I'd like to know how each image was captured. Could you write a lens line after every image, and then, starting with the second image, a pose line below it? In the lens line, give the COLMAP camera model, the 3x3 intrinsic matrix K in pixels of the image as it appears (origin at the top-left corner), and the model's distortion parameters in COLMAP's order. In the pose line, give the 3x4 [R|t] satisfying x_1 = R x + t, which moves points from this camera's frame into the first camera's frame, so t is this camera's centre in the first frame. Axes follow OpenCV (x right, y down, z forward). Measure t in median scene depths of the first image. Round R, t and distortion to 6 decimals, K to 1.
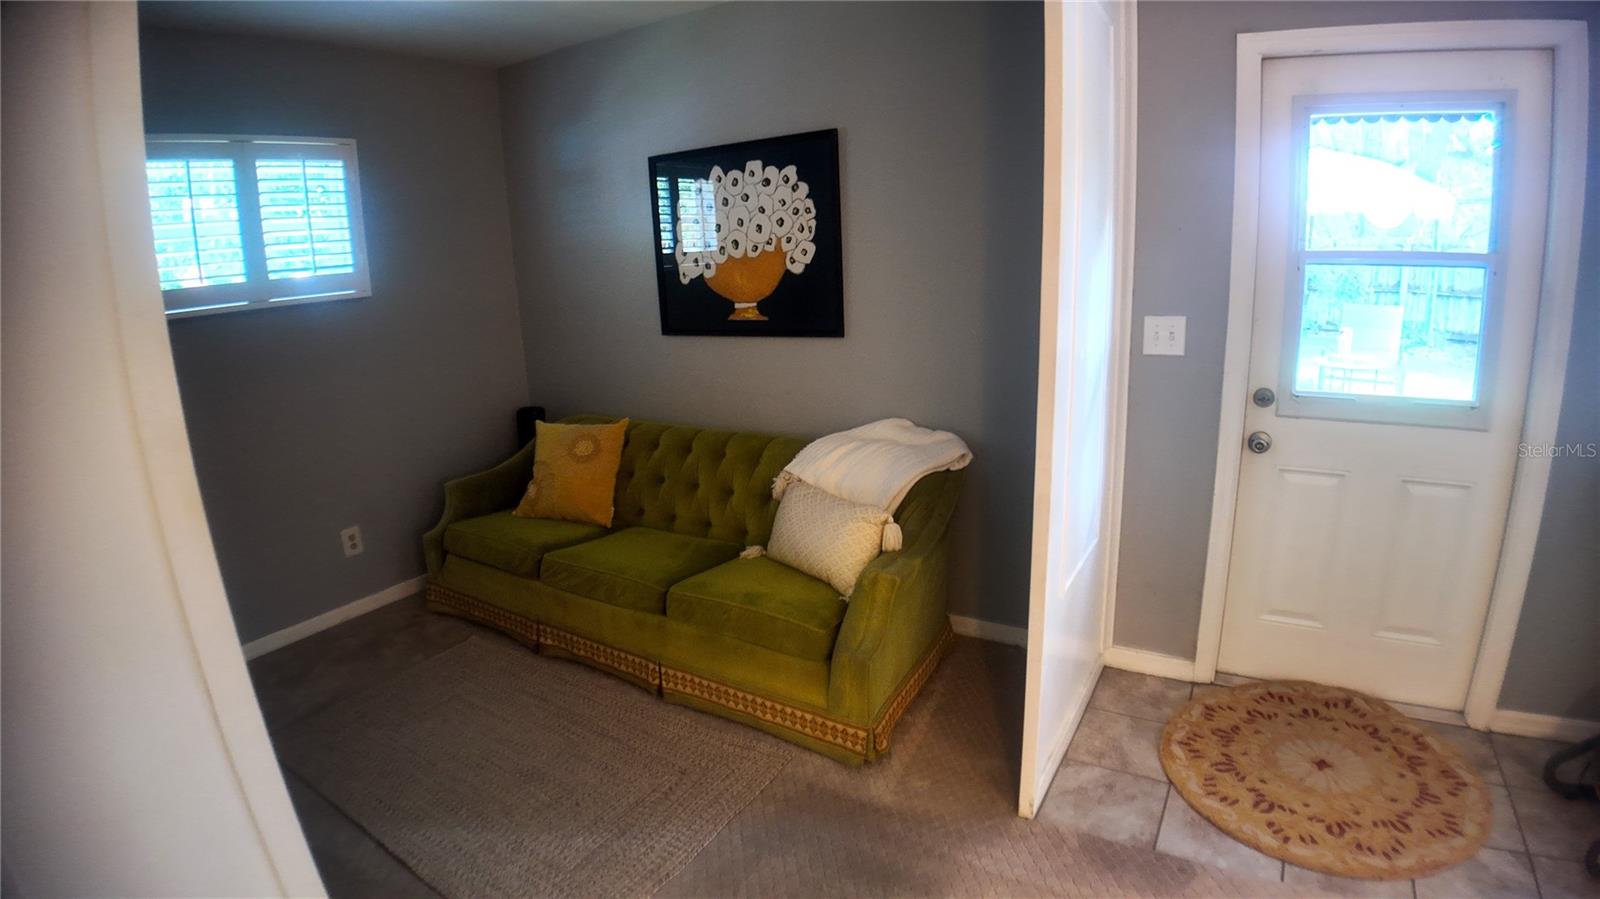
lens RADIAL K [[760.2, 0, 800.0], [0, 760.2, 449.5], [0, 0, 1]] dist [-0.115587, 0.000446]
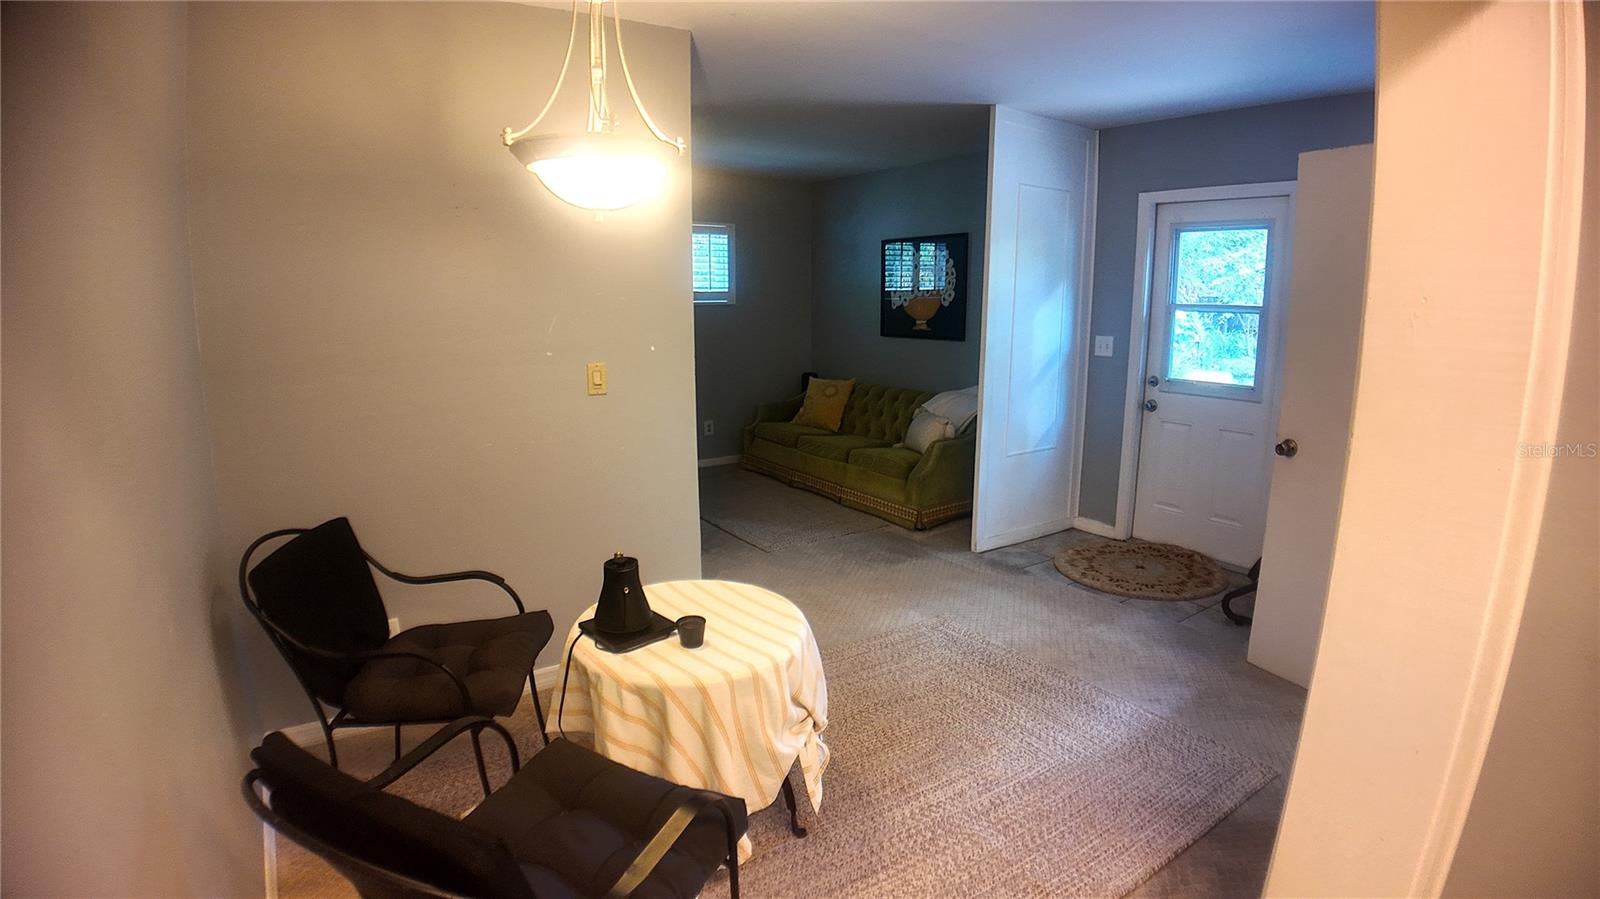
lens RADIAL K [[760.2, 0, 800.0], [0, 760.2, 449.5], [0, 0, 1]] dist [-0.115587, 0.000446]
pose [[0.914147, 0.117481, -0.387986, 0.456761], [-0.130396, 0.991437, -0.007028, 0.189420], [0.383838, 0.057017, 0.921639, -0.888832]]
